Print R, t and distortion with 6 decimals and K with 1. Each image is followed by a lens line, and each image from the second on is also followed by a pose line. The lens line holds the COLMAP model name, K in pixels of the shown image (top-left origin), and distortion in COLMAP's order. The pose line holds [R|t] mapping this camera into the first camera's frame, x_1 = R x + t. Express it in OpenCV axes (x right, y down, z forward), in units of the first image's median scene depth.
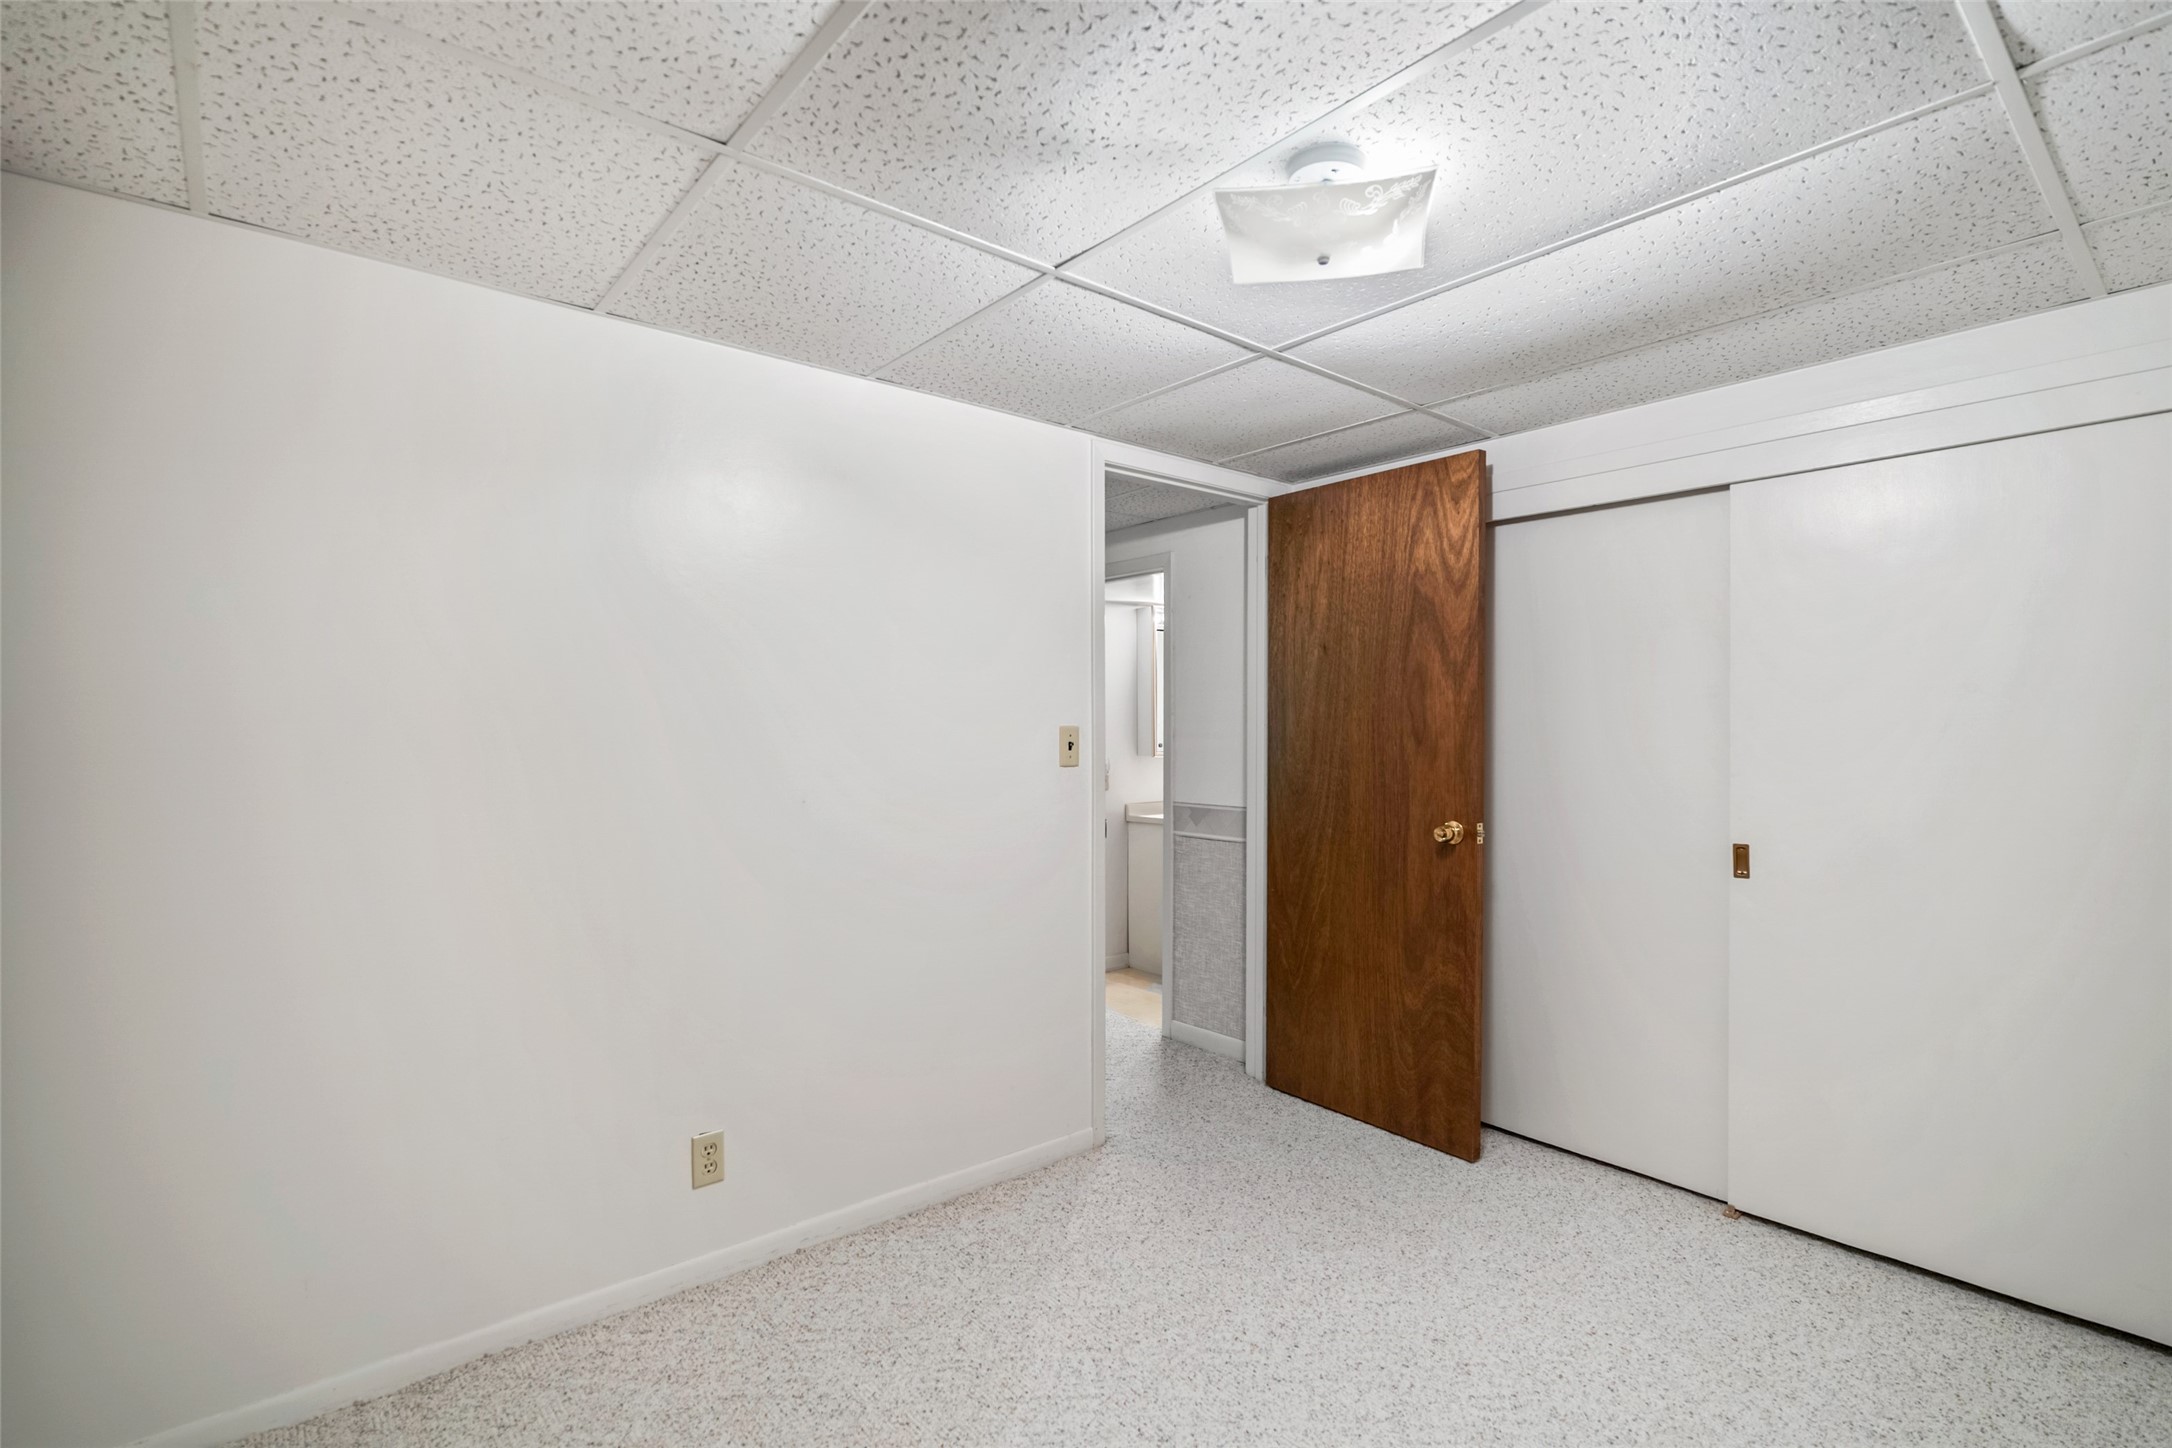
lens RADIAL K [[1017.3, 0, 1086.0], [0, 1017.3, 724.0], [0, 0, 1]] dist [0.000878, 0.000279]
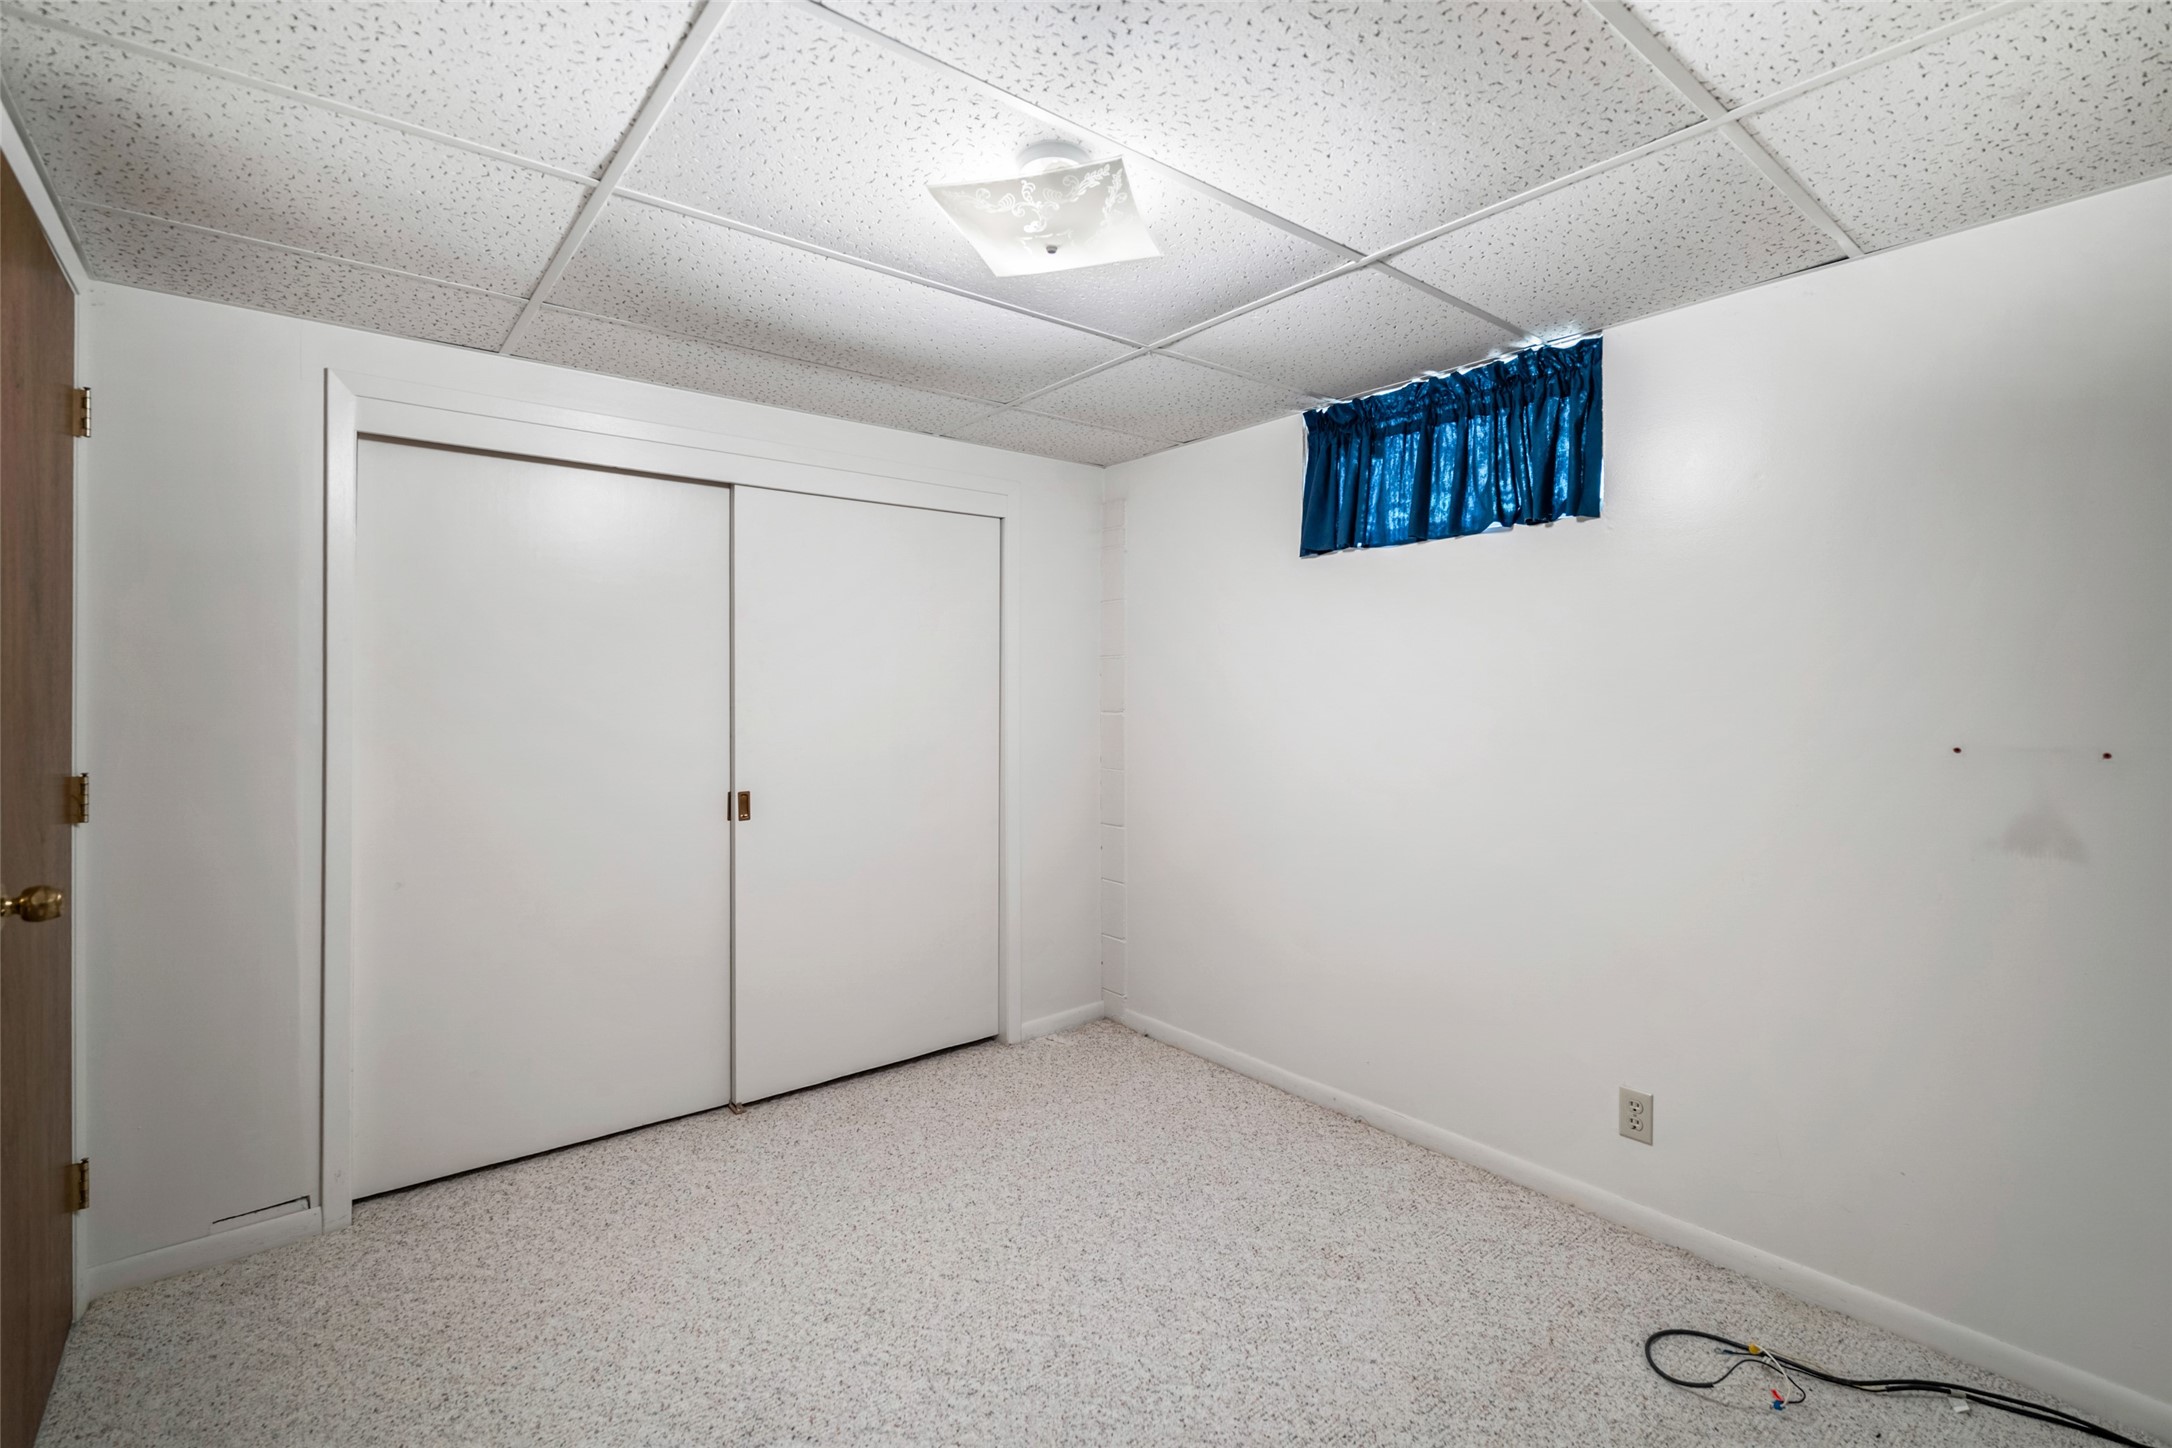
lens RADIAL K [[976.6, 0, 1071.4], [0, 976.6, 687.5], [0, 0, 1]] dist [-0.002770, 0.000732]
pose [[0.023959, 0.000497, 0.999713, -0.516091], [-0.001175, 0.999999, -0.000469, -0.004220], [-0.999712, -0.001164, 0.023959, 0.642850]]
